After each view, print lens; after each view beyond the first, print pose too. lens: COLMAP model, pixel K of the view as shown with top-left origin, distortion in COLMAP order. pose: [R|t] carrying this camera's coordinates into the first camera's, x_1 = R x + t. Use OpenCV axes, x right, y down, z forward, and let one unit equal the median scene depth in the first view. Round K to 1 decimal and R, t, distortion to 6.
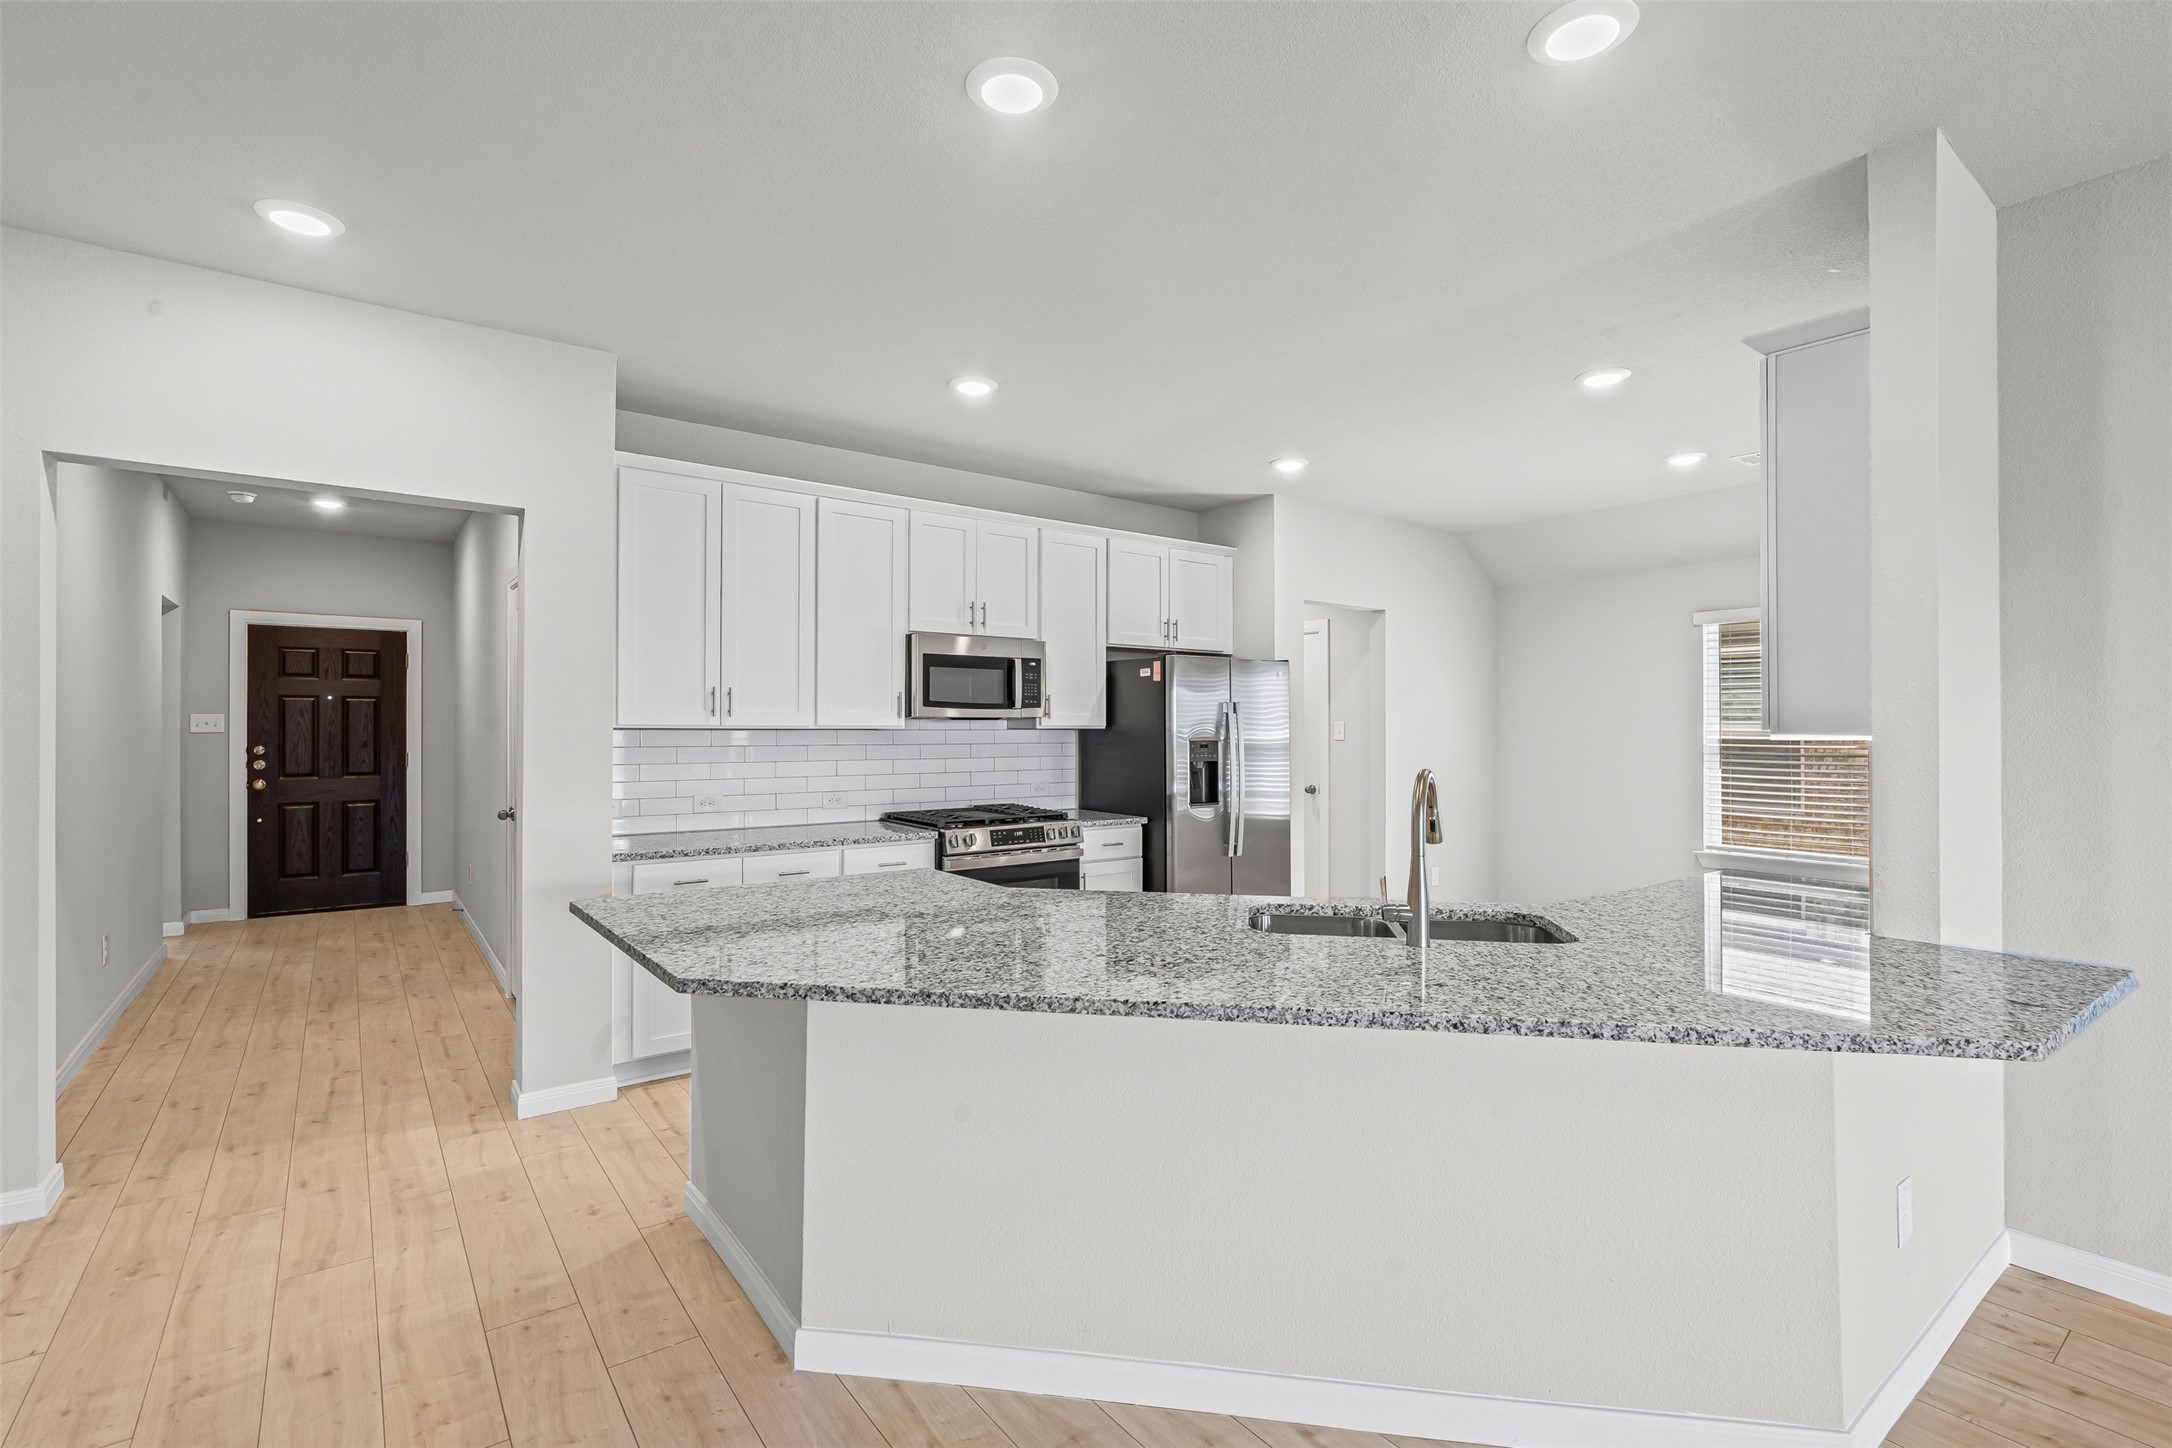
lens RADIAL K [[981.5, 0, 1075.5], [0, 981.5, 735.3], [0, 0, 1]] dist [0.002004, 0.000622]
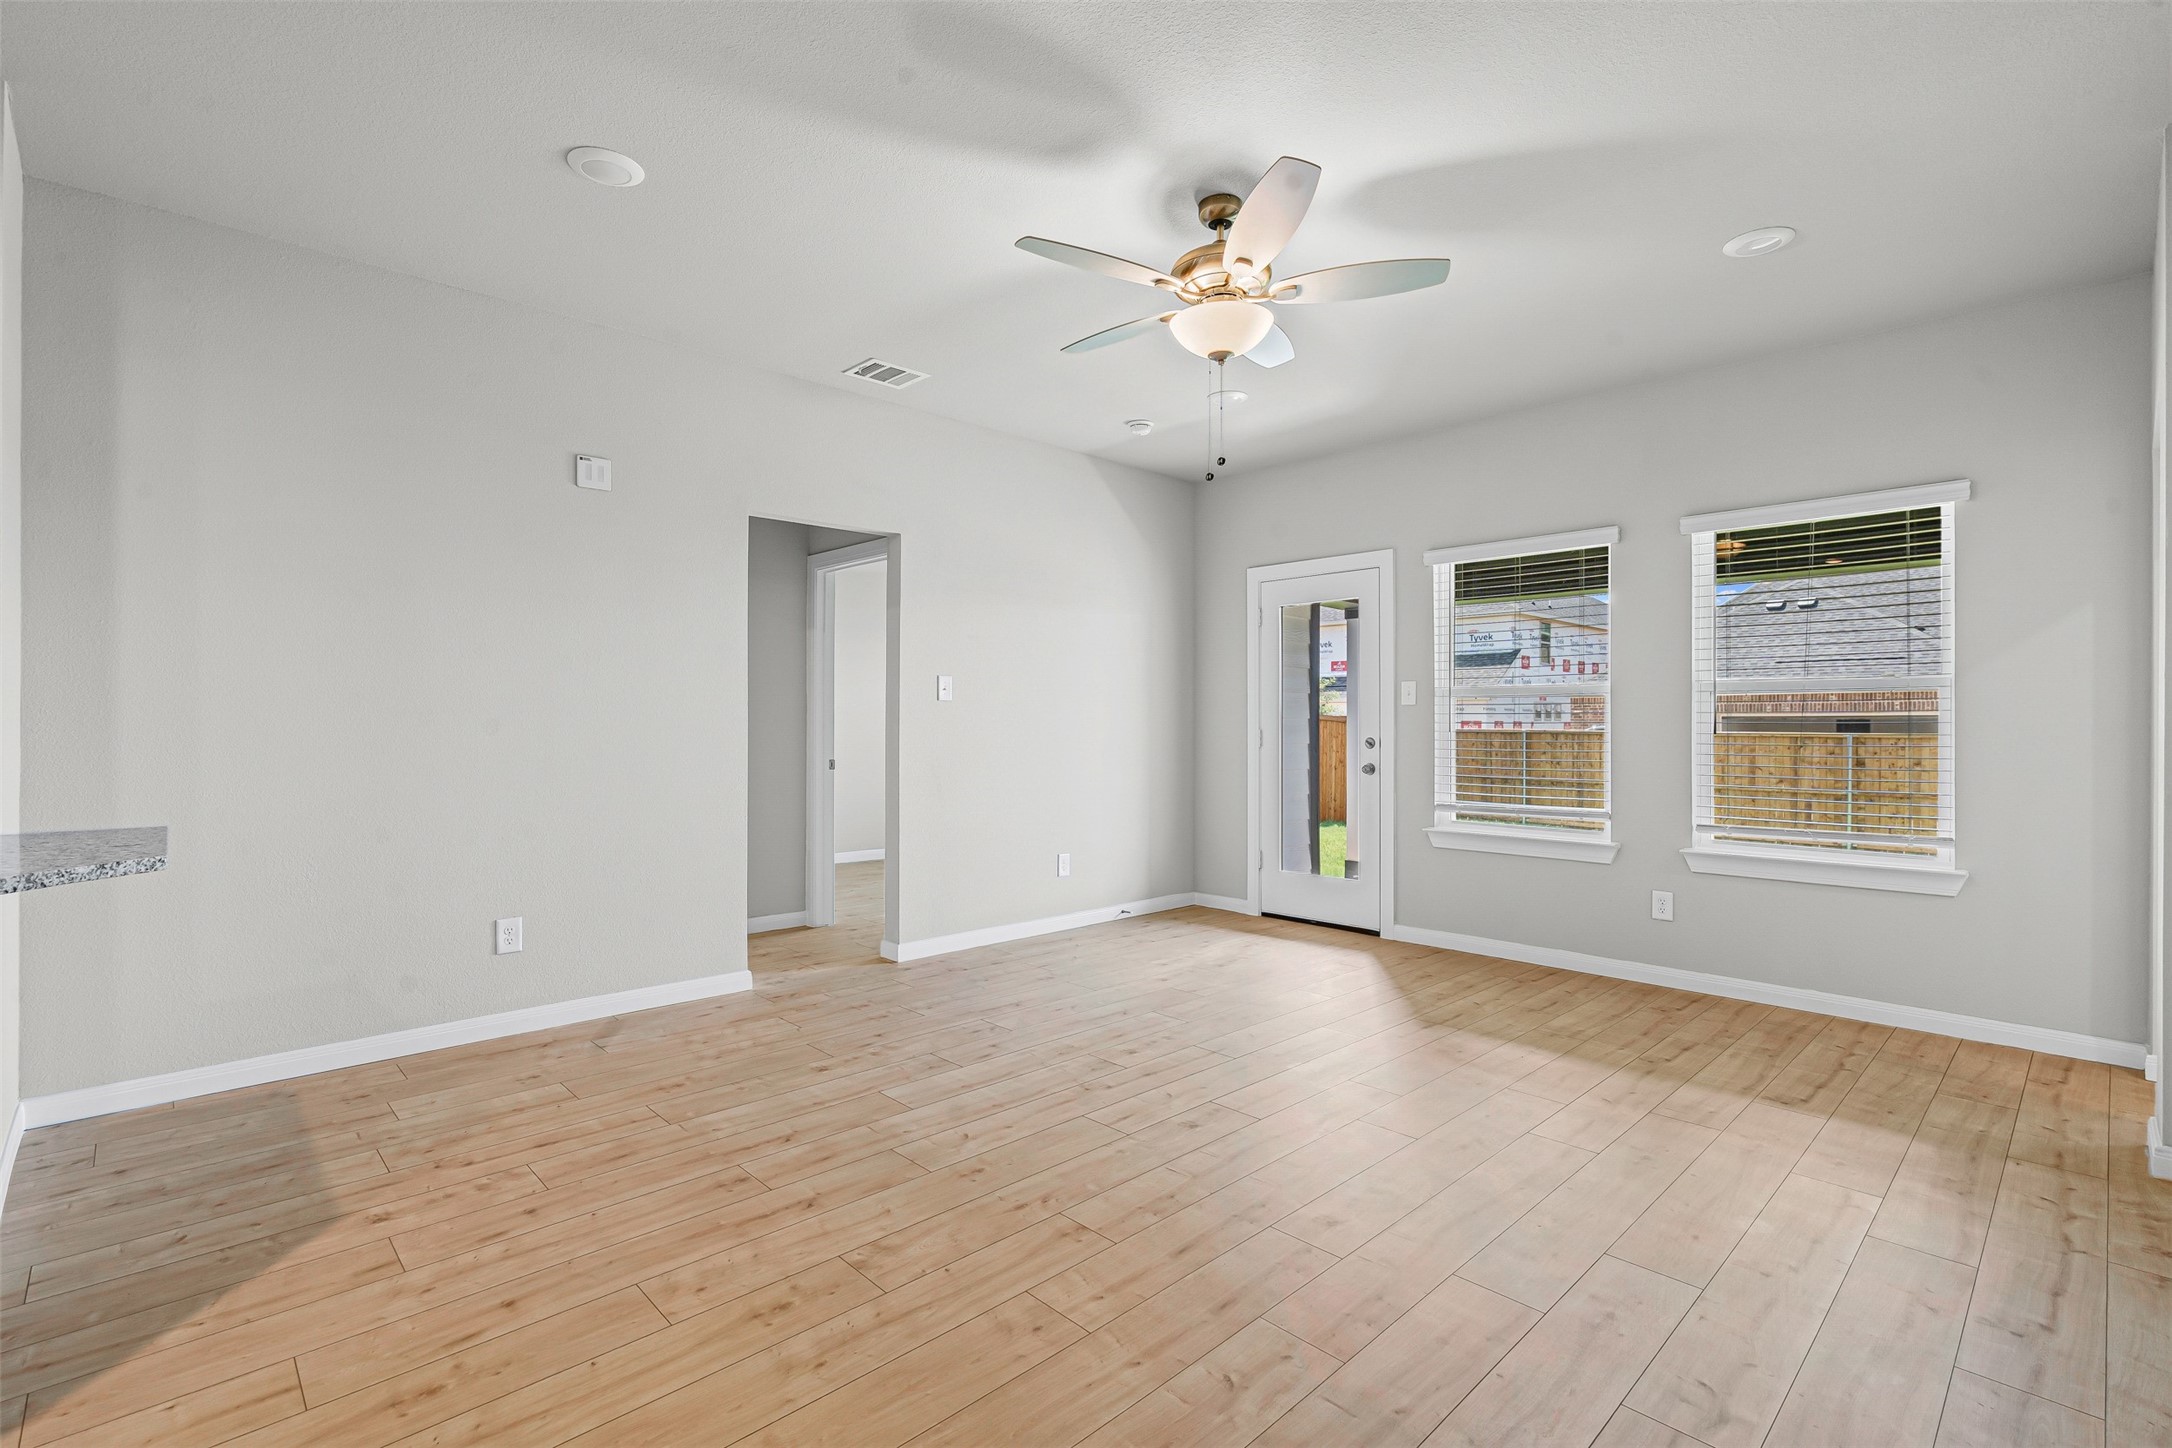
lens RADIAL K [[981.5, 0, 1070.3], [0, 981.5, 719.4], [0, 0, 1]] dist [0.002004, 0.000622]
pose [[-0.110981, 0.006242, 0.993803, -0.590970], [-0.006988, 0.999951, -0.007061, 0.155652], [-0.993798, -0.007728, -0.110931, -0.085843]]
